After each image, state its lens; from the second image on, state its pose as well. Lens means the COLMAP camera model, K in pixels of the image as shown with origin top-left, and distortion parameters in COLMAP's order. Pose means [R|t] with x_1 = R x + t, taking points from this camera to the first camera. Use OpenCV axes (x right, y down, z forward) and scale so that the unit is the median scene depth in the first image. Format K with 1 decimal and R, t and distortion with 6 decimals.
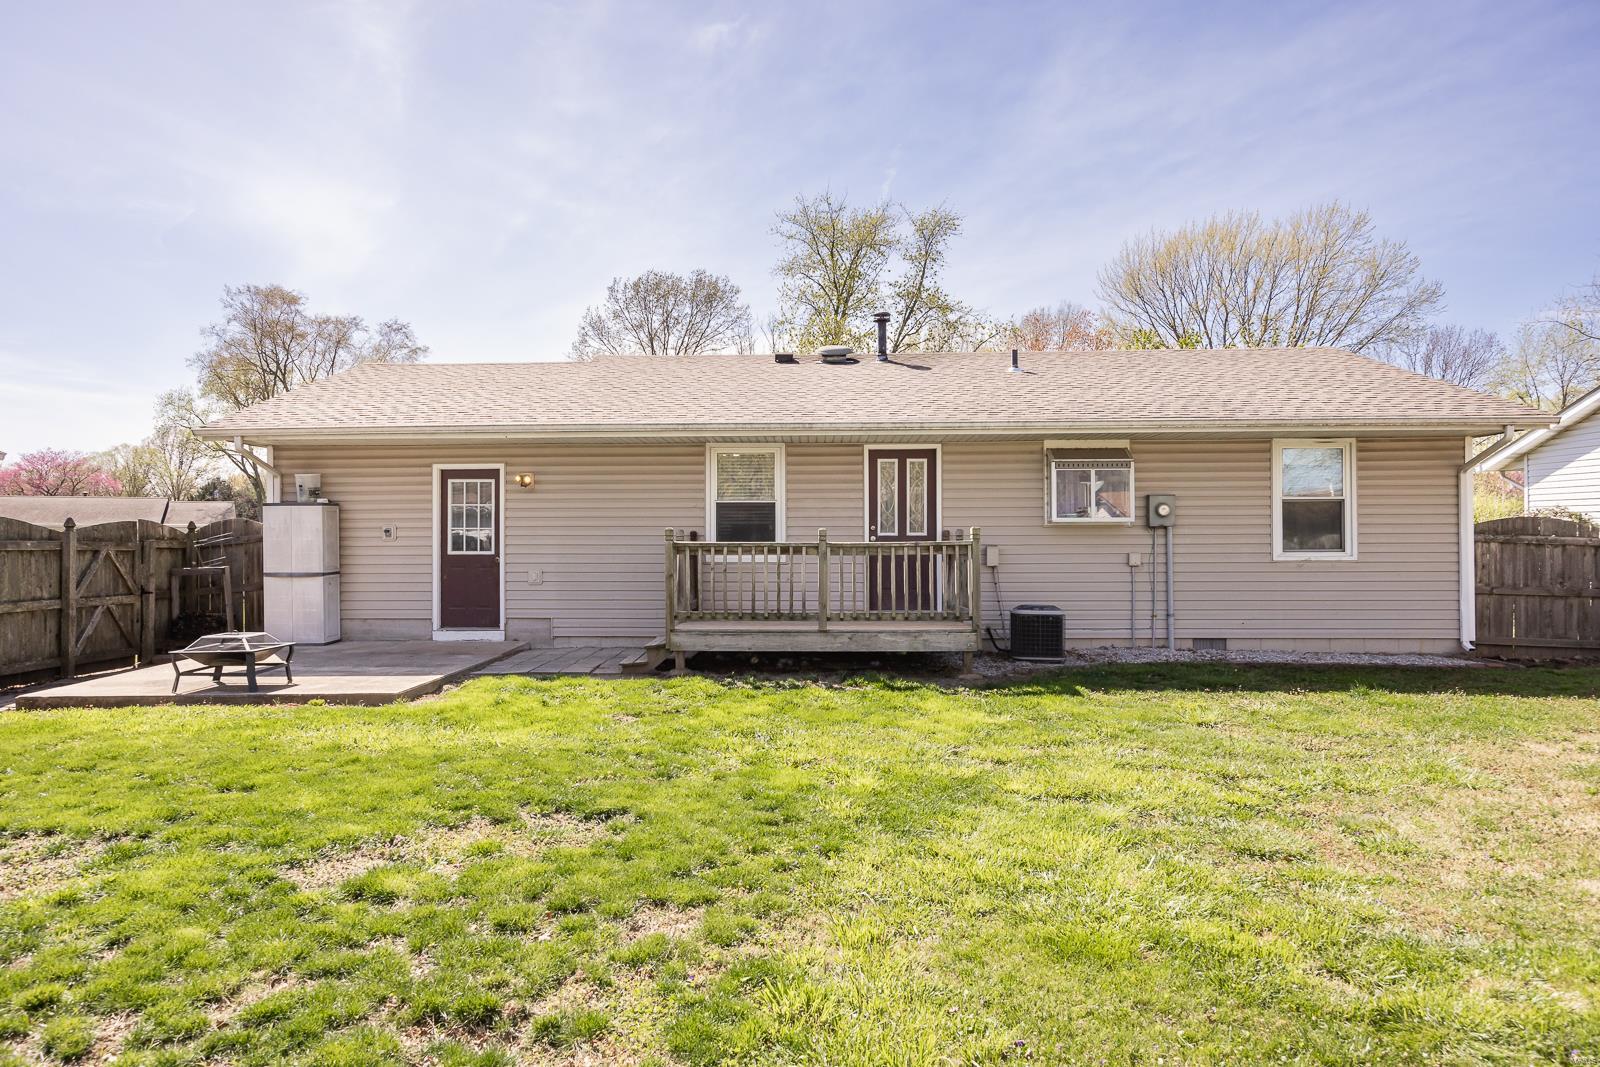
lens RADIAL K [[1012.9, 0, 800.0], [0, 1012.9, 540.1], [0, 0, 1]] dist [-0.001315, 0.000444]
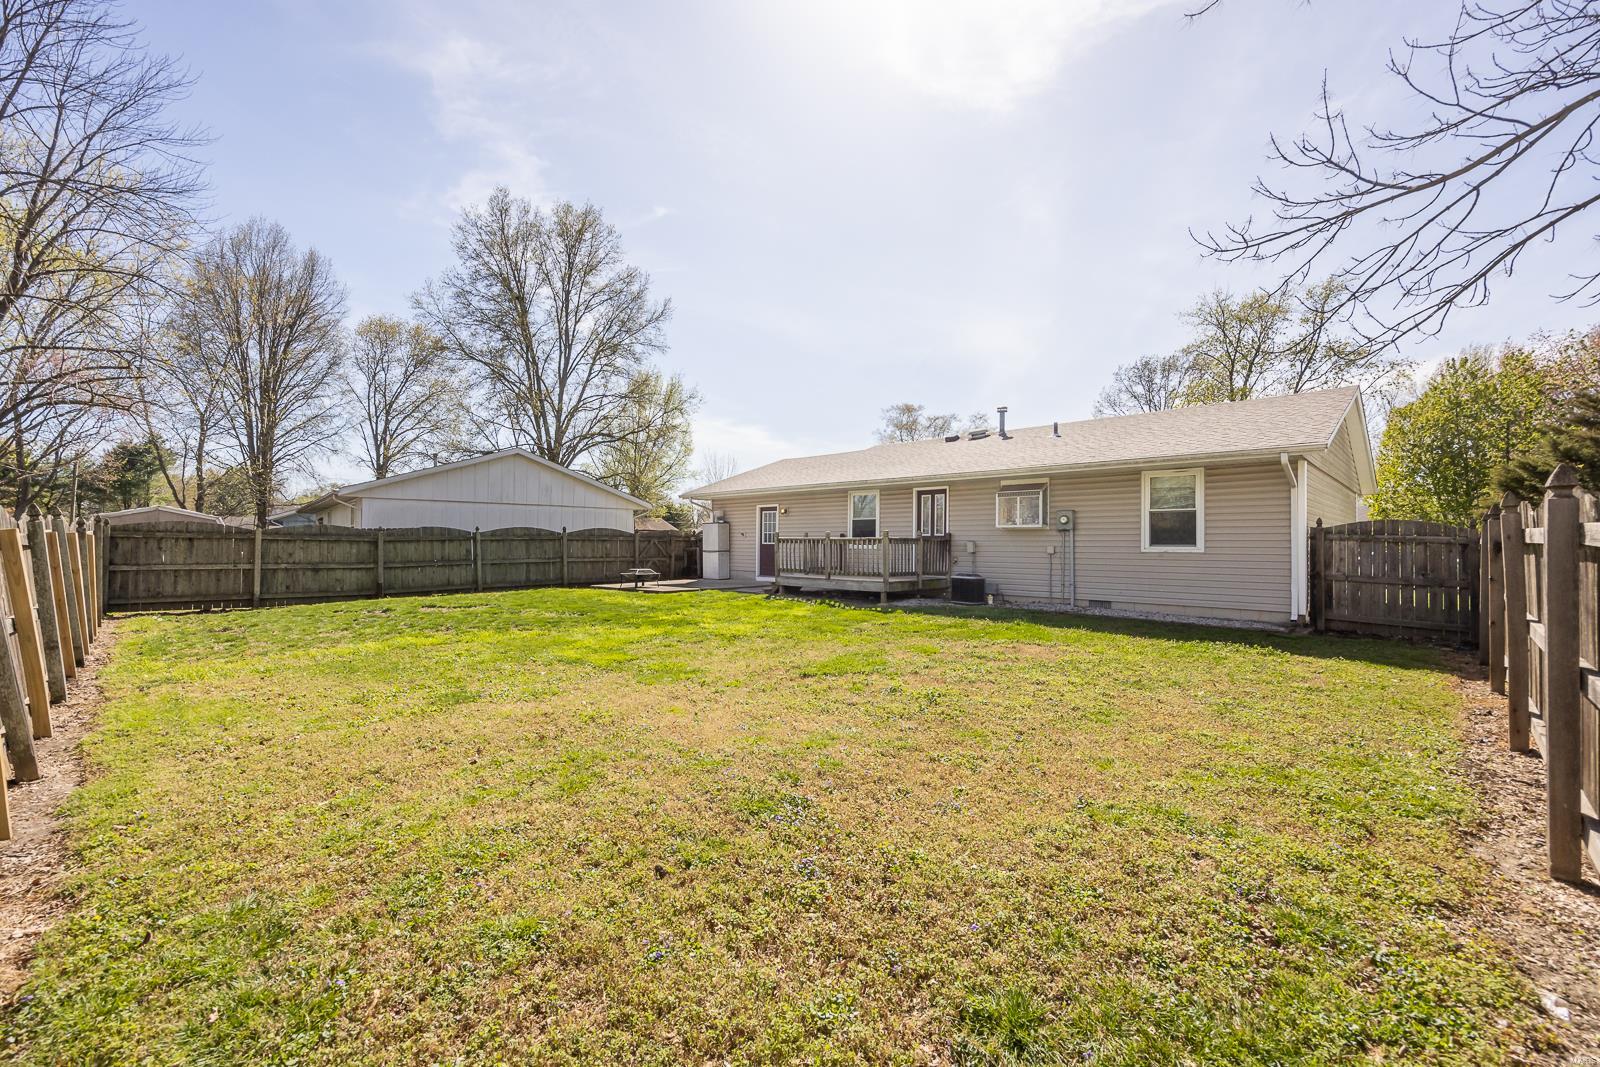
lens RADIAL K [[652.7, 0, 804.4], [0, 652.7, 525.3], [0, 0, 1]] dist [-0.003874, 0.000222]
pose [[0.759550, -0.010638, -0.650362, 0.708405], [-0.008451, 0.999620, -0.026220, 0.010548], [0.650394, 0.025412, 0.759172, -0.071274]]
